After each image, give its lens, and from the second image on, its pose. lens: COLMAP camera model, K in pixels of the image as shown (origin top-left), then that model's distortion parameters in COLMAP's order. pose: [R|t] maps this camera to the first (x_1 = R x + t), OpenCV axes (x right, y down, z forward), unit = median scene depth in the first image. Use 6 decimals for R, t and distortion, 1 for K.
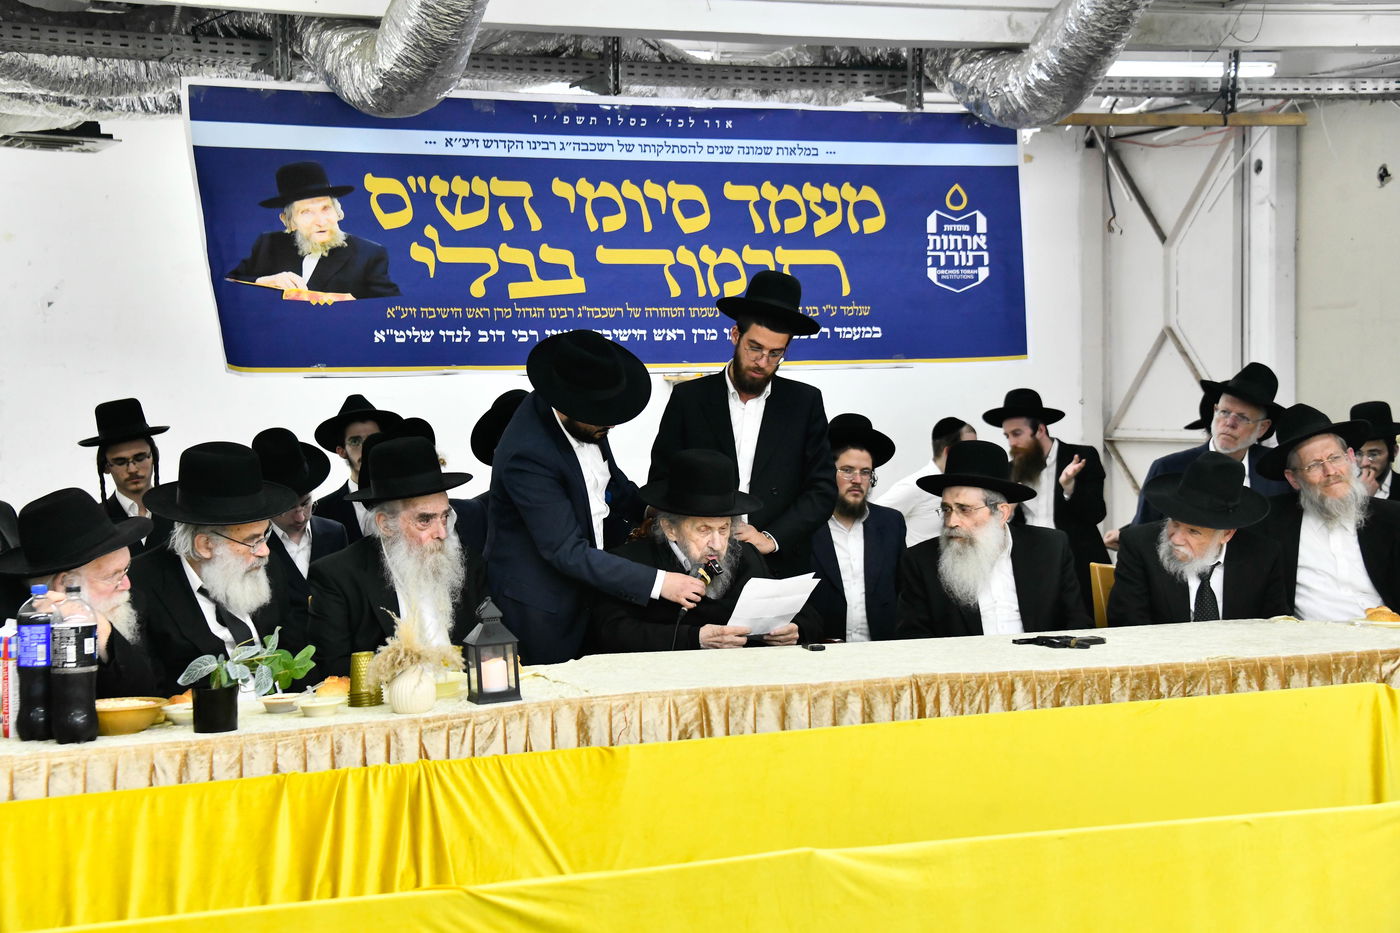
lens RADIAL K [[2576.4, 0, 700.0], [0, 2576.4, 466.5], [0, 0, 1]] dist [0.512903, 0.015536]
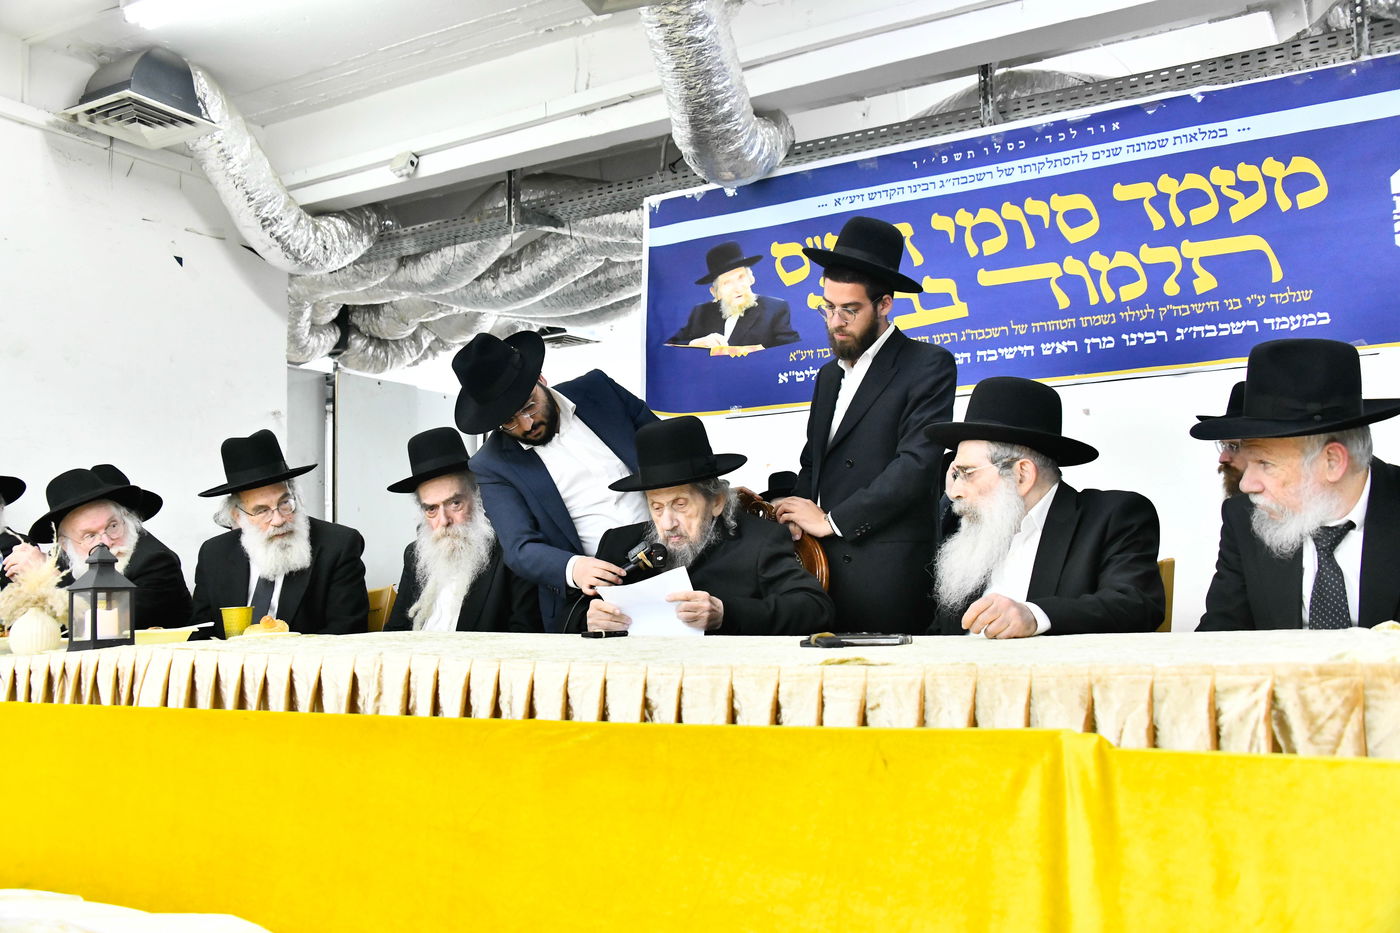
lens RADIAL K [[1256.8, 0, 700.8], [0, 1256.8, 472.0], [0, 0, 1]] dist [-0.082794, 0.107778]
pose [[0.587683, -0.070692, -0.805997, 0.289856], [-0.017098, 0.994868, -0.099724, 0.045708], [0.808911, 0.072387, 0.583458, 0.630540]]
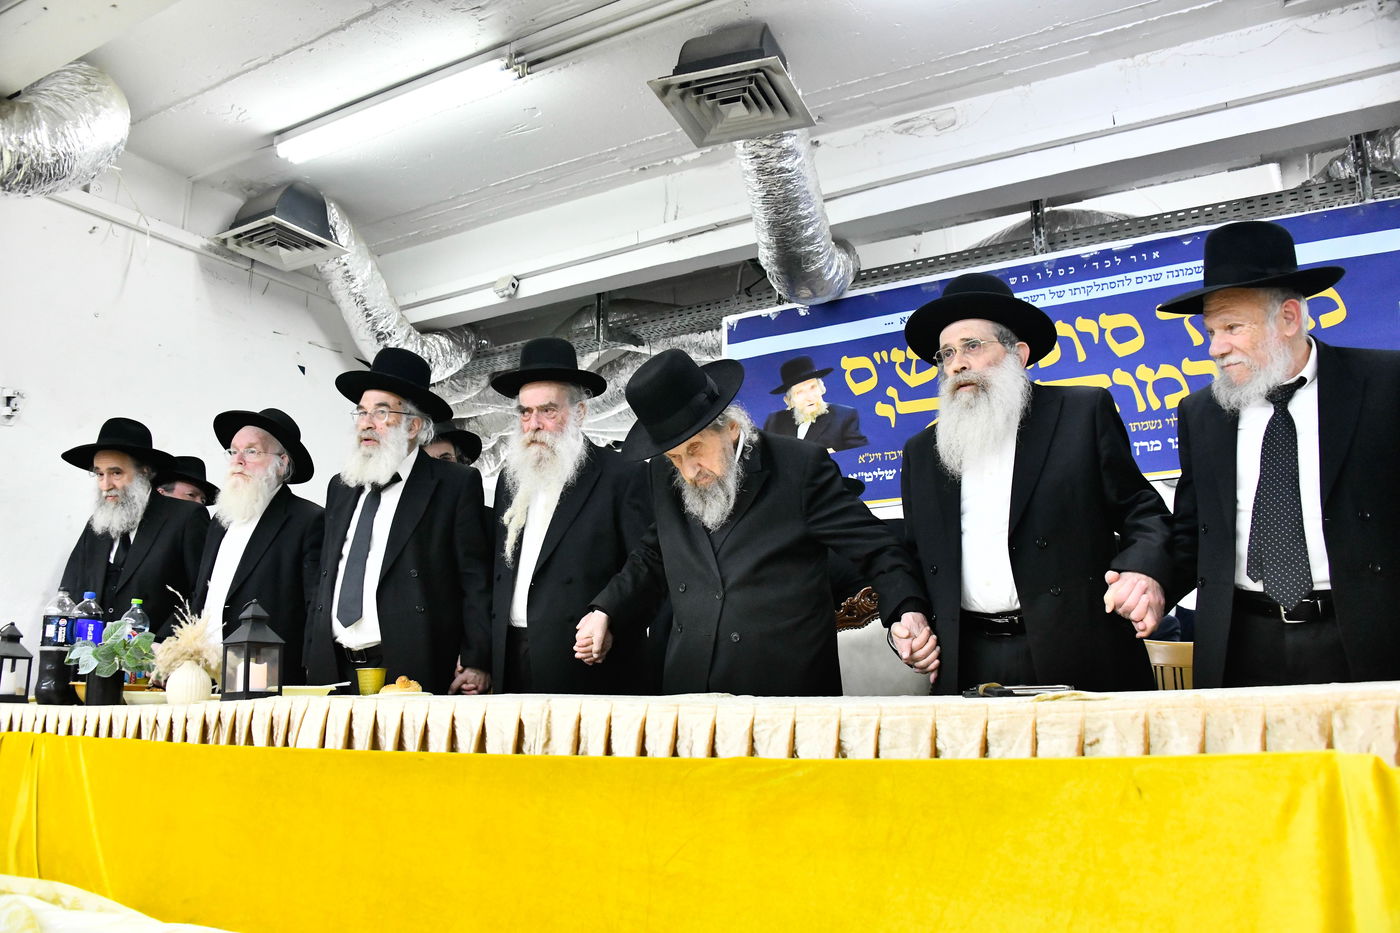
lens RADIAL K [[1104.3, 0, 710.9], [0, 1104.3, 483.6], [0, 0, 1]] dist [-0.145523, 0.074714]
pose [[0.588103, -0.140710, -0.796452, 0.250925], [-0.031502, 0.980017, -0.196402, 0.056925], [0.808173, 0.140594, 0.571918, 0.621999]]
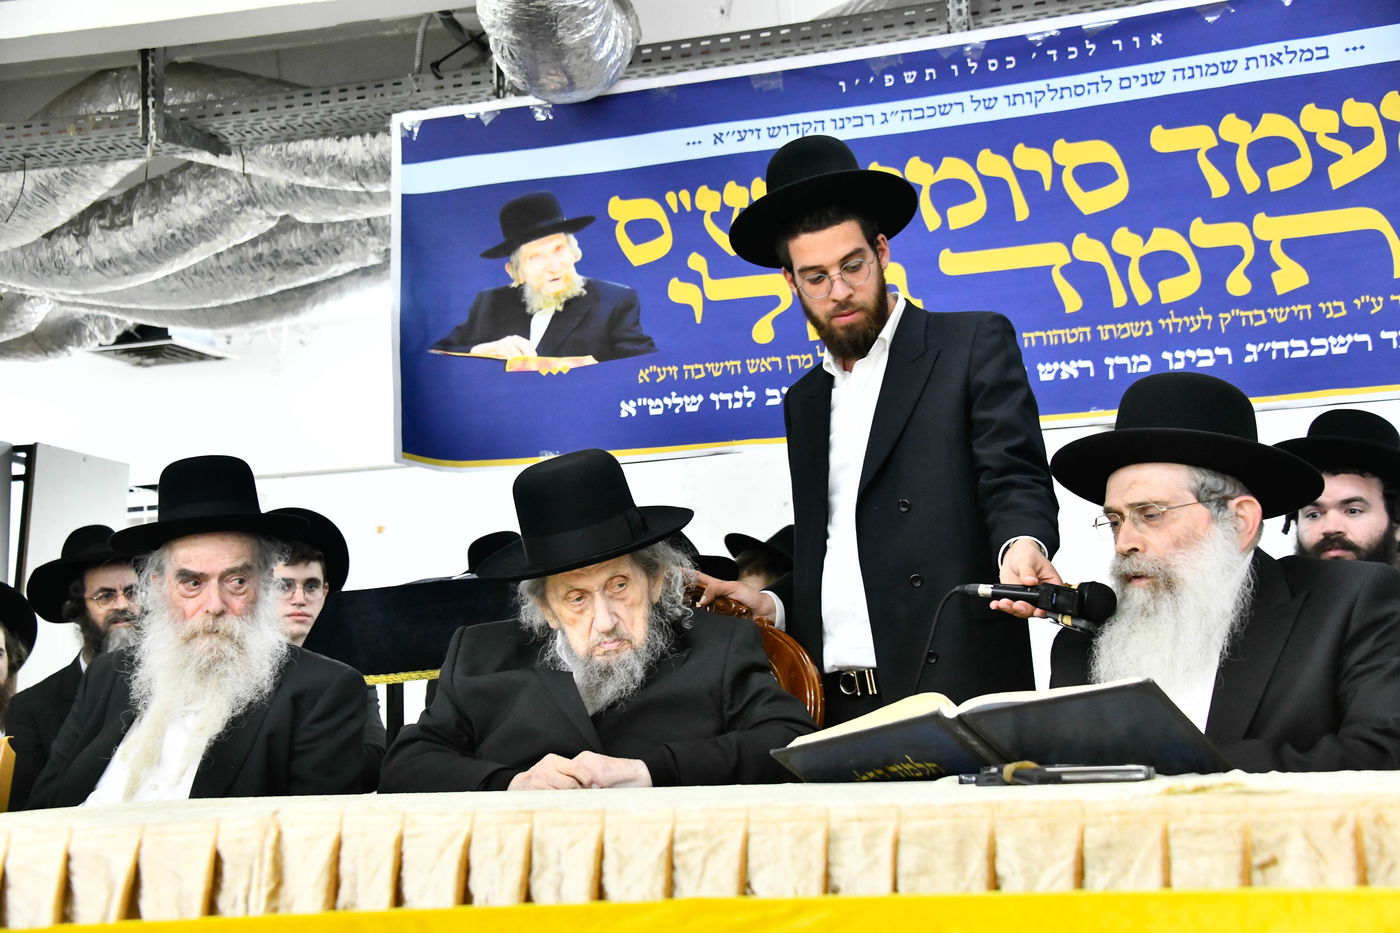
lens RADIAL K [[1924.4, 0, 704.5], [0, 1924.4, 487.2], [0, 0, 1]] dist [0.154594, 0.460448]
pose [[0.758411, -0.101281, -0.643859, 0.233101], [-0.002823, 0.987333, -0.158636, 0.056103], [0.651770, 0.122129, 0.748519, 0.591646]]
